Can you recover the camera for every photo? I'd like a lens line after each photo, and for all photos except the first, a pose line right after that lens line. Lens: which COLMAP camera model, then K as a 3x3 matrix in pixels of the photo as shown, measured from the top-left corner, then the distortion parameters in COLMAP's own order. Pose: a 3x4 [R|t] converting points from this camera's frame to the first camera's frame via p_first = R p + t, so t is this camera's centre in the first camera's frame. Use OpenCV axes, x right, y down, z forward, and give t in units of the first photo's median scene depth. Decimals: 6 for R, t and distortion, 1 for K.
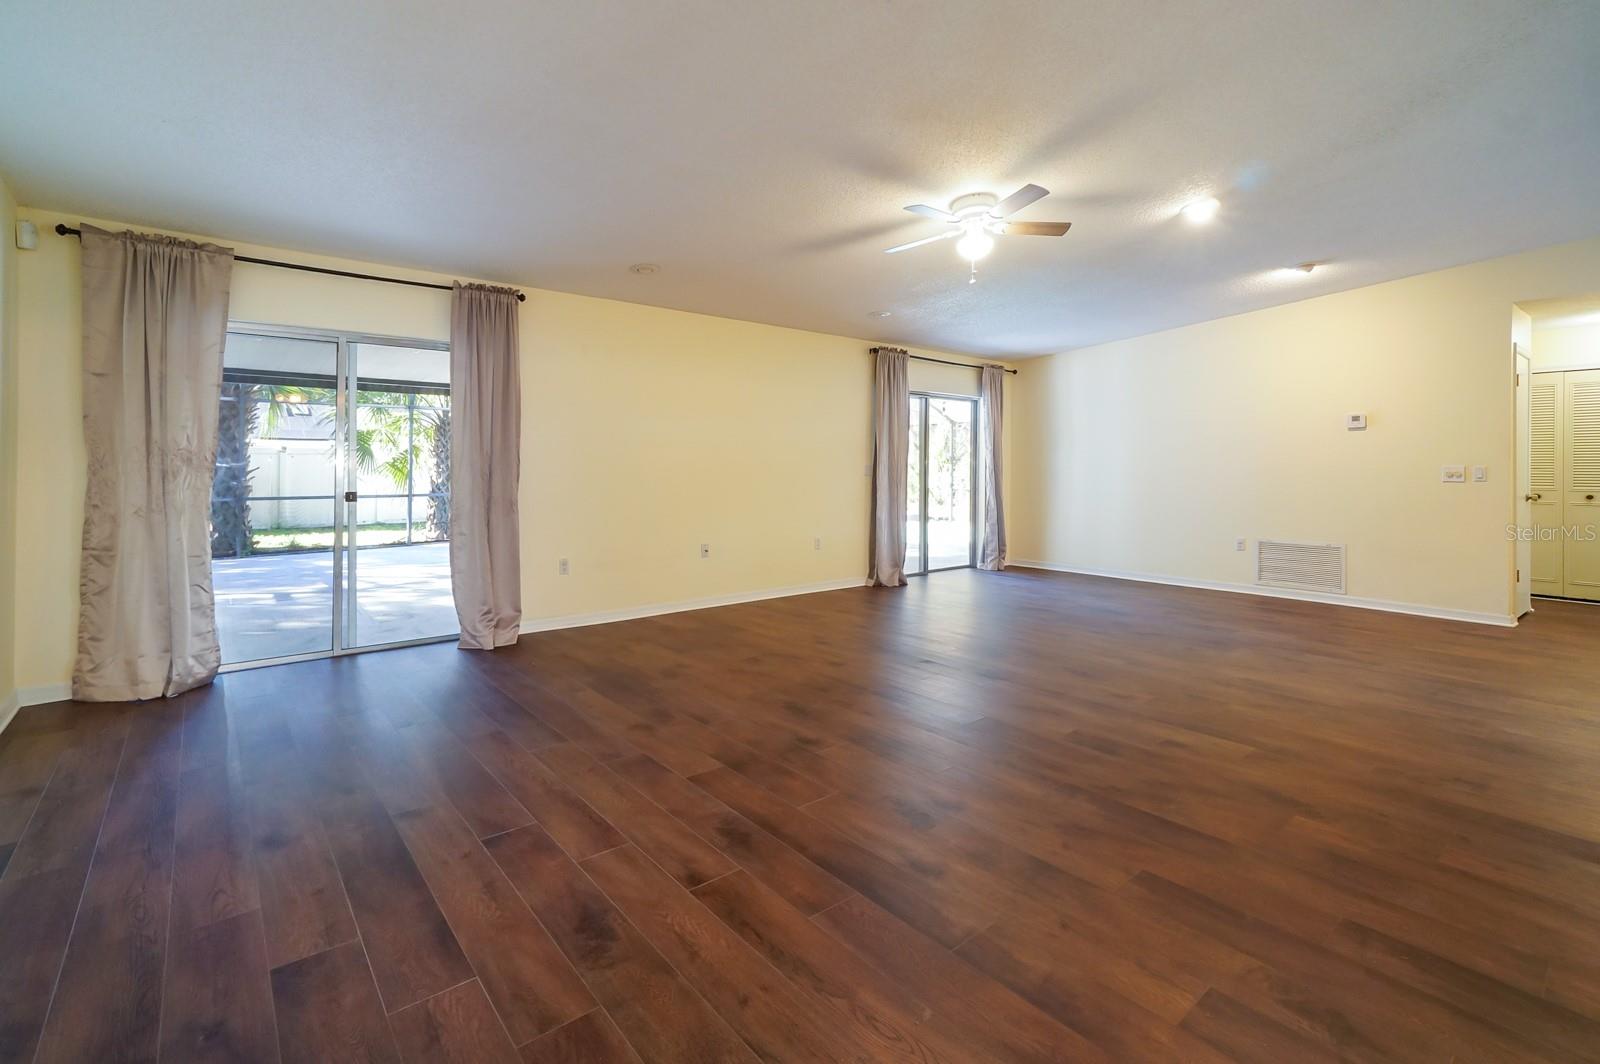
lens RADIAL K [[716.4, 0, 774.2], [0, 716.4, 466.8], [0, 0, 1]] dist [0.002250, 0.000370]
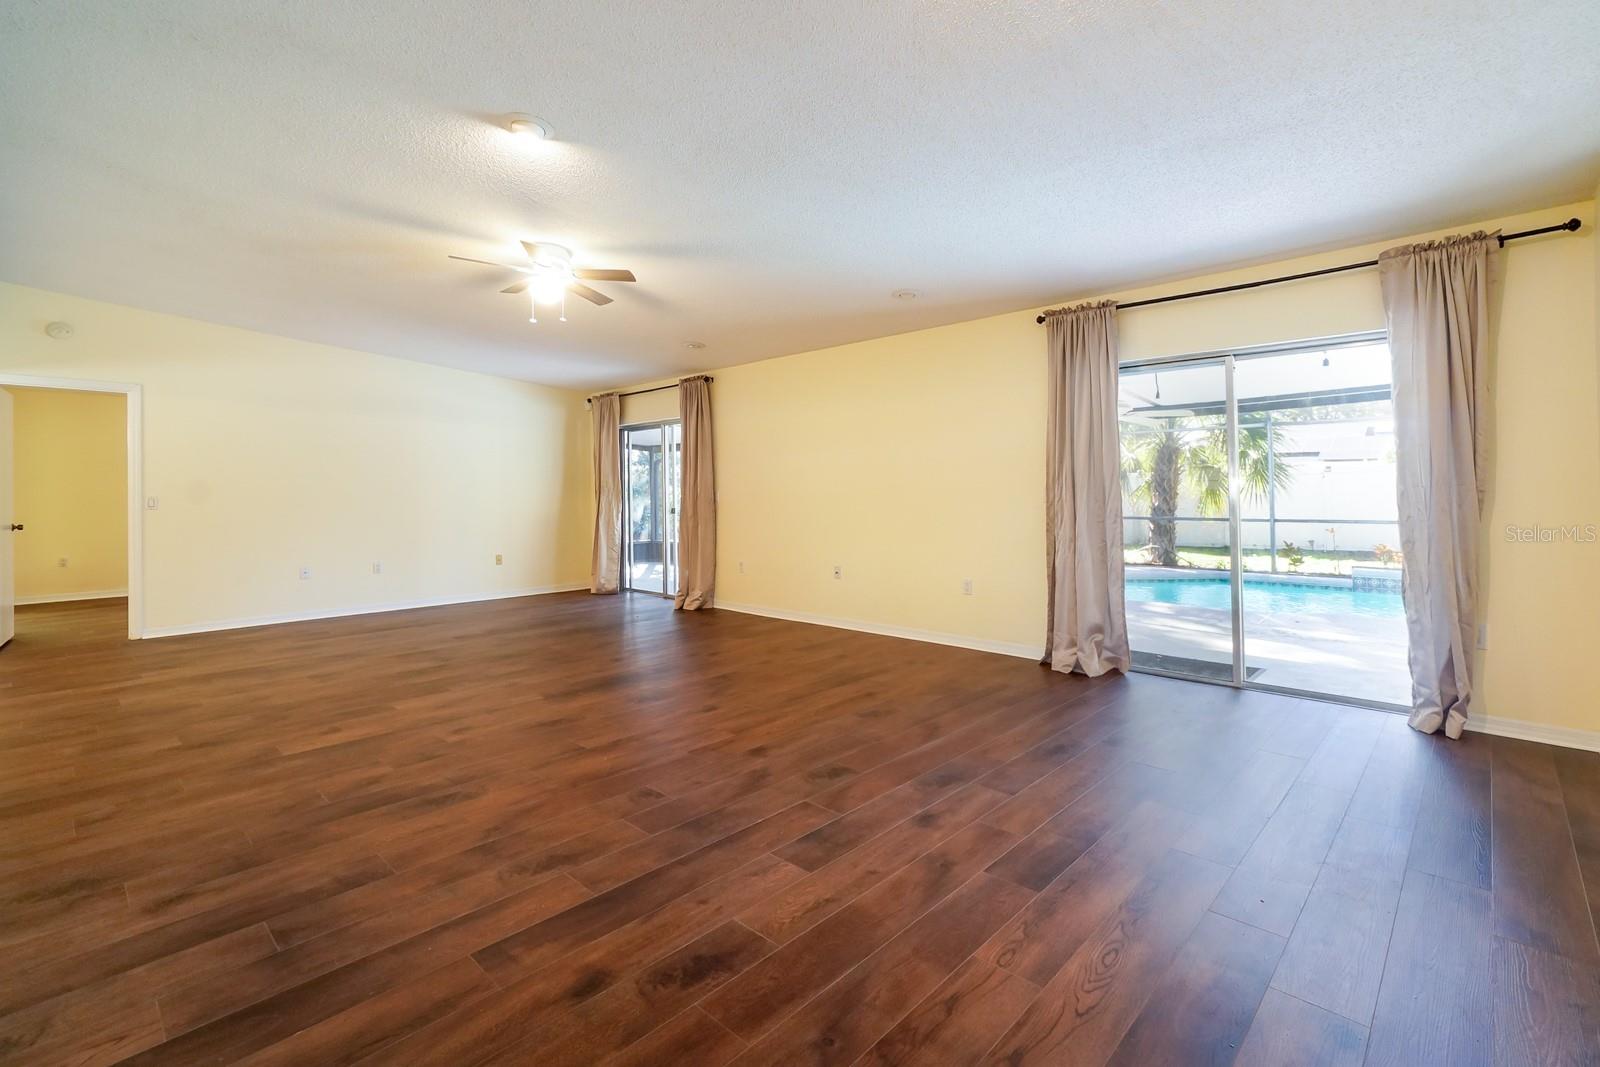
lens RADIAL K [[716.4, 0, 794.6], [0, 716.4, 488.8], [0, 0, 1]] dist [0.002250, 0.000370]
pose [[0.135539, -0.008495, -0.990736, 0.788345], [0.007909, 0.999941, -0.007492, 0.002395], [0.990741, -0.006820, 0.135598, 0.675798]]
